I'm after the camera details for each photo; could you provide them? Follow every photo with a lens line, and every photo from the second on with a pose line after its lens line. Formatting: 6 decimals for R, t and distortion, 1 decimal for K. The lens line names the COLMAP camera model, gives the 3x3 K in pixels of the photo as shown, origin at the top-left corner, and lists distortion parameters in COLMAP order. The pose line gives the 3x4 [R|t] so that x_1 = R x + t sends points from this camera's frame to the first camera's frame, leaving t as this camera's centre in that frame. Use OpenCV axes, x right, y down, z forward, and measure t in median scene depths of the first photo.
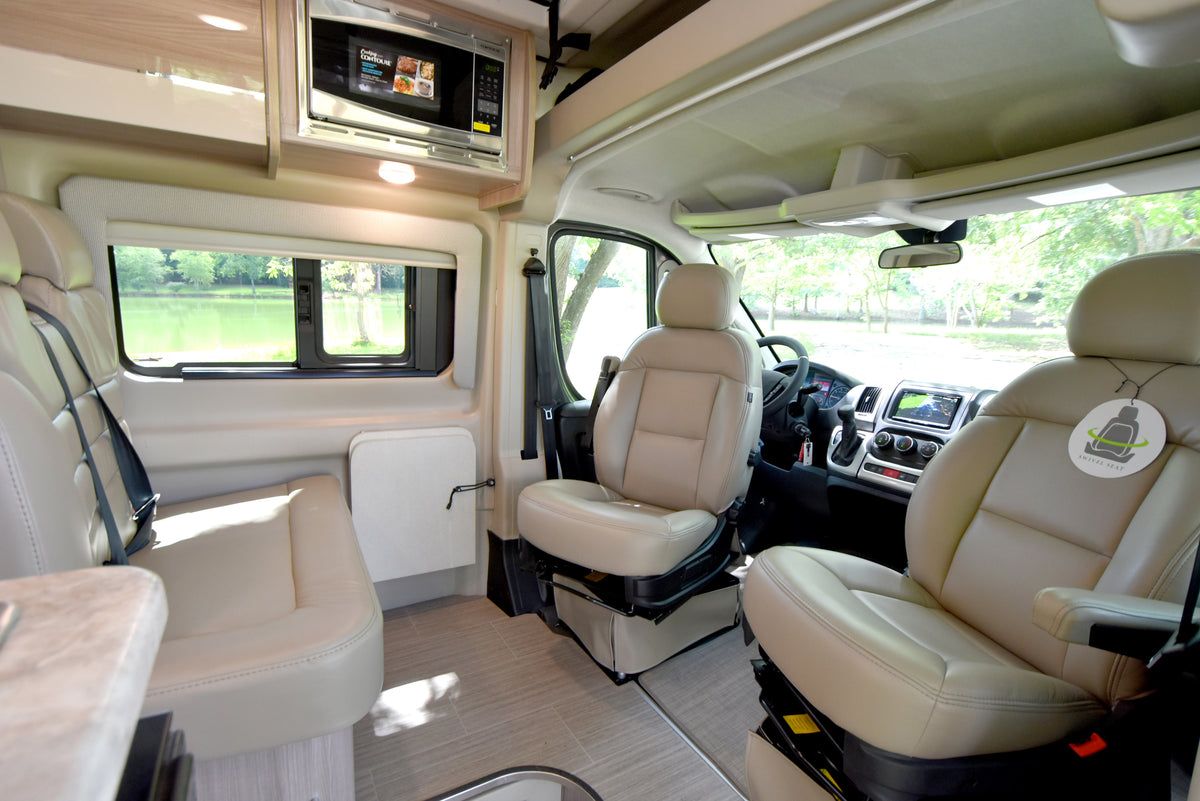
lens RADIAL K [[563.3, 0, 586.9], [0, 563.3, 402.5], [0, 0, 1]] dist [0.023804, -0.010695]
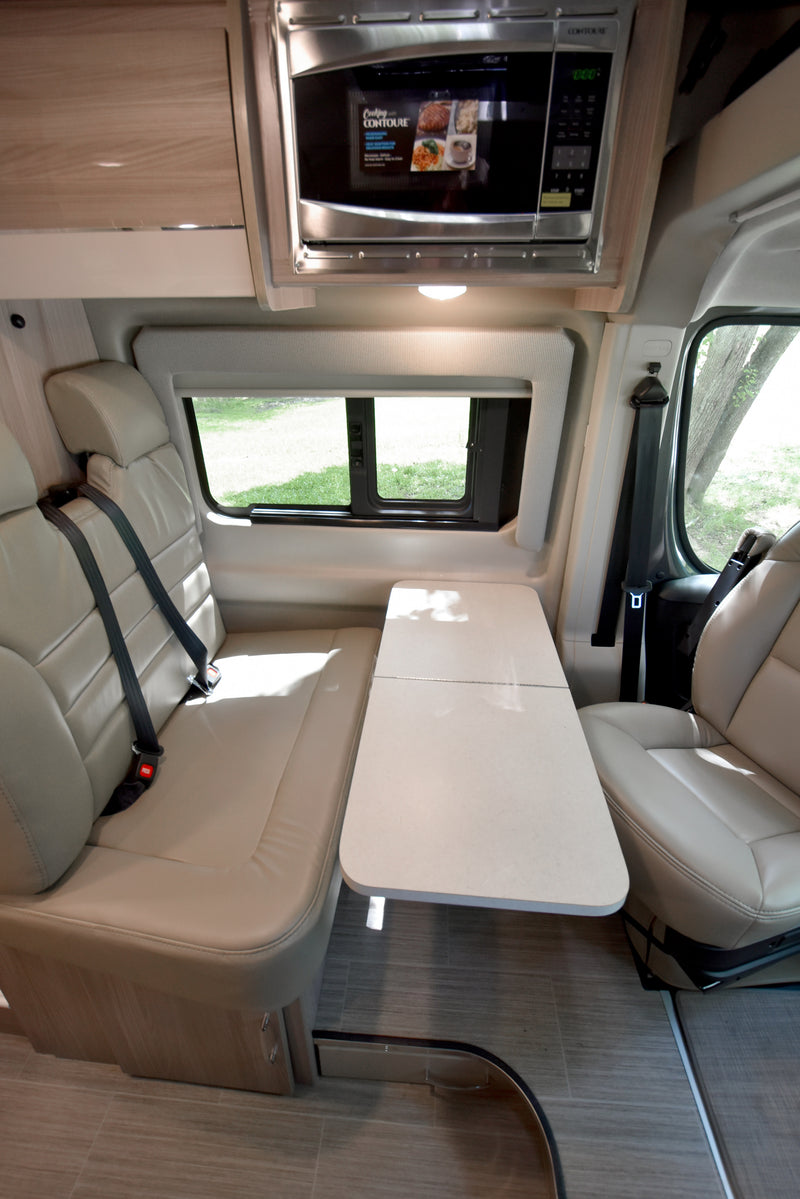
lens RADIAL K [[550.4, 0, 395.3], [0, 550.4, 591.8], [0, 0, 1]] dist [-0.001278, -0.000244]
pose [[0.828722, 0.209104, -0.519129, 0.046419], [-0.049140, 0.951183, 0.304690, -0.221671], [0.557499, -0.226993, 0.798542, 0.302522]]
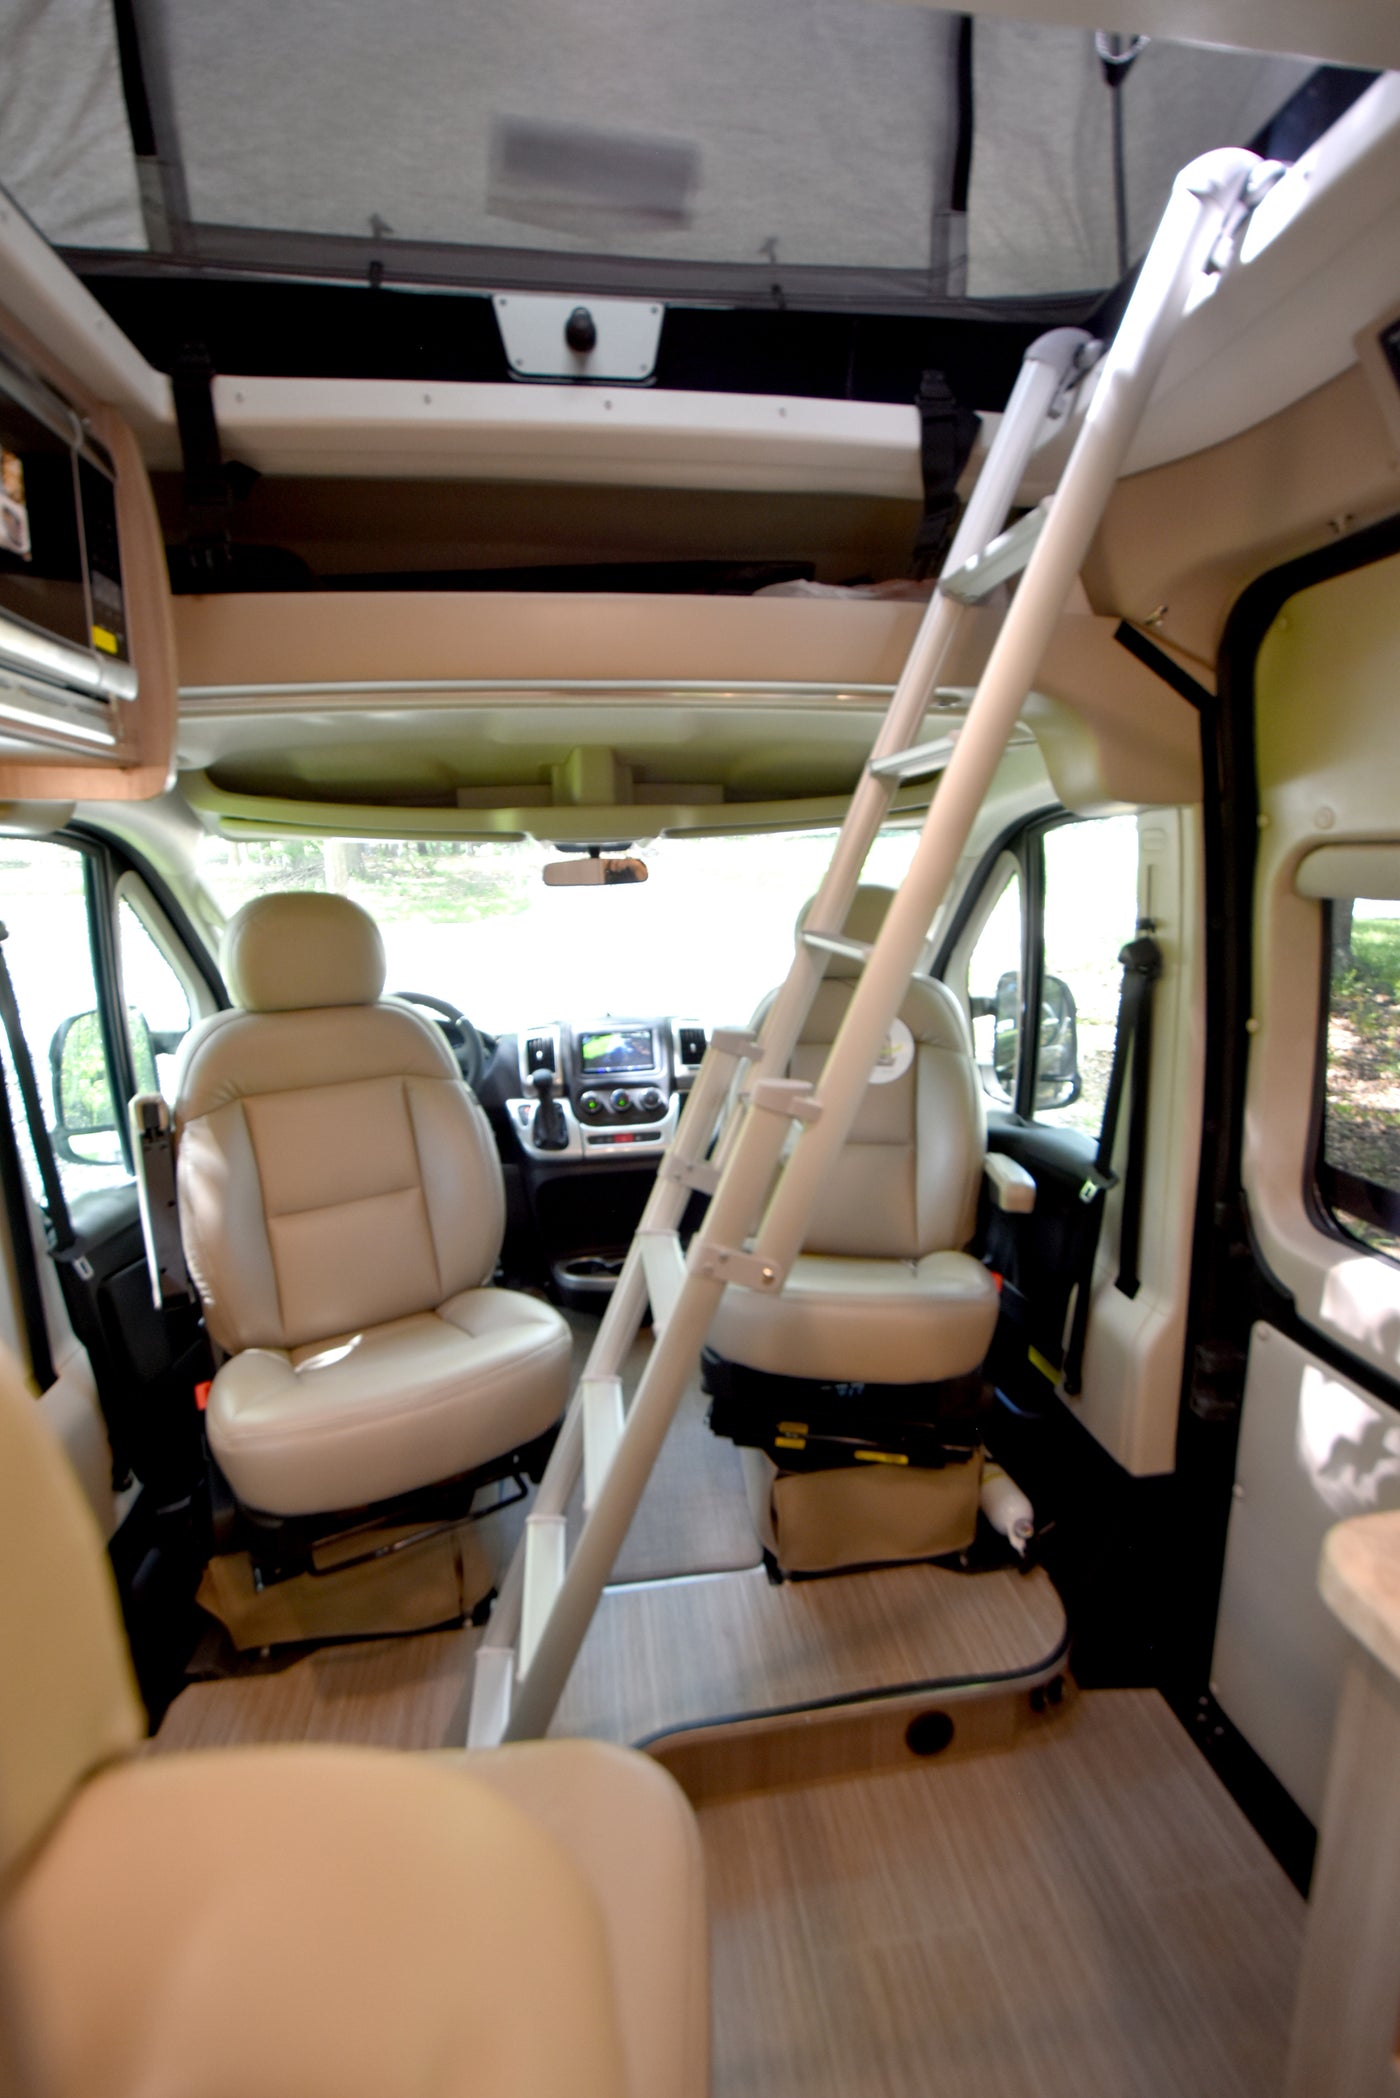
lens RADIAL K [[942.8, 0, 700.0], [0, 942.8, 1049.0], [0, 0, 1]] dist [-0.007592, -0.004703]
pose [[0.366611, -0.236882, 0.899713, -0.572949], [0.183858, 0.966419, 0.179527, -0.208732], [-0.912027, 0.099603, 0.397853, 0.325417]]
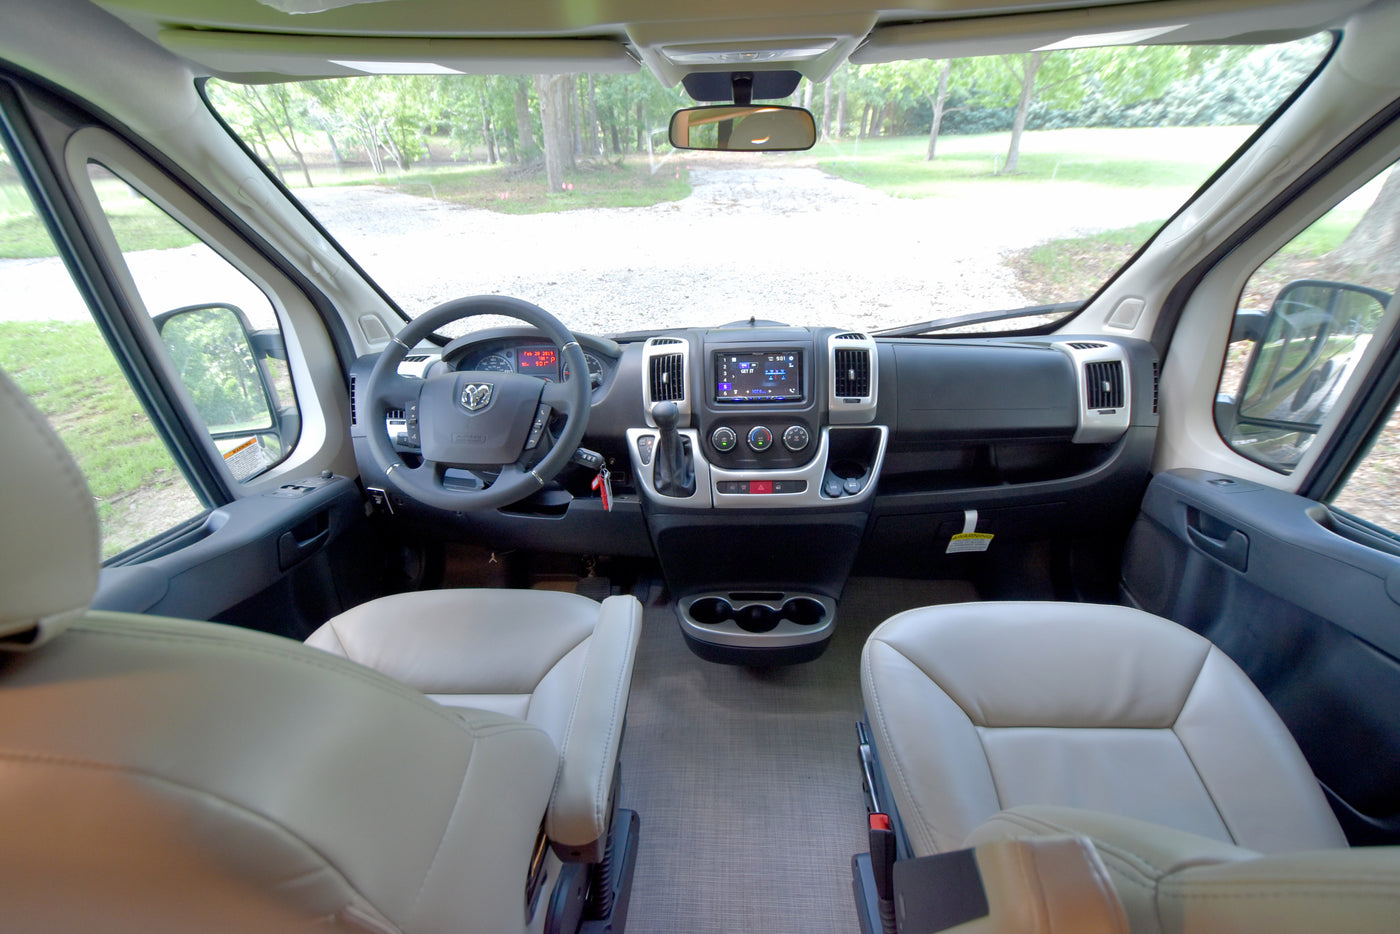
lens RADIAL K [[629.1, 0, 700.0], [0, 629.1, 467.0], [0, 0, 1]] dist [-0.007592, -0.004703]
pose [[0.504787, -0.430910, 0.748002, -0.047501], [0.178765, 0.899899, 0.397775, -0.194819], [-0.844531, -0.067076, 0.531289, 0.621765]]
